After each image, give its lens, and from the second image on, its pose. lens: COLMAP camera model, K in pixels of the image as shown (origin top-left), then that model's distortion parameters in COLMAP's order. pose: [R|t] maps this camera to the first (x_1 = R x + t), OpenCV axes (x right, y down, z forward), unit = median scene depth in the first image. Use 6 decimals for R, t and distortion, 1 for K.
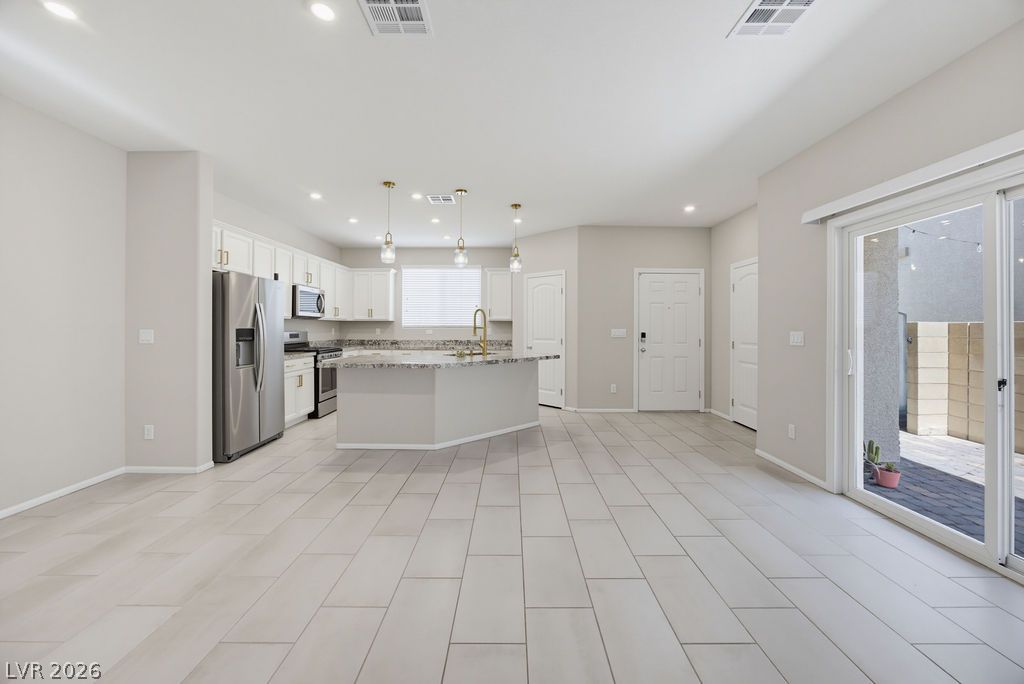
lens RADIAL K [[399.7, 0, 512.3], [0, 399.7, 329.5], [0, 0, 1]] dist [-0.028378, 0.008400]
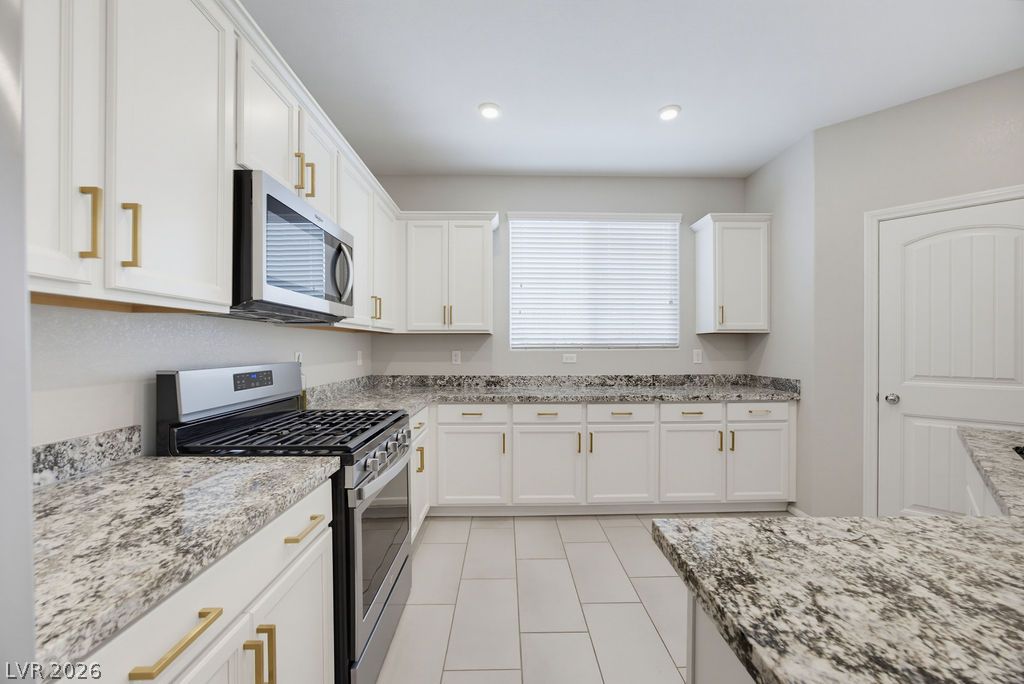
lens RADIAL K [[399.7, 0, 510.7], [0, 399.7, 346.9], [0, 0, 1]] dist [-0.028378, 0.008400]
pose [[0.999822, -0.003951, 0.018441, -0.336598], [0.004073, 0.999970, -0.006564, -0.004262], [-0.018414, 0.006638, 0.999808, 0.648043]]
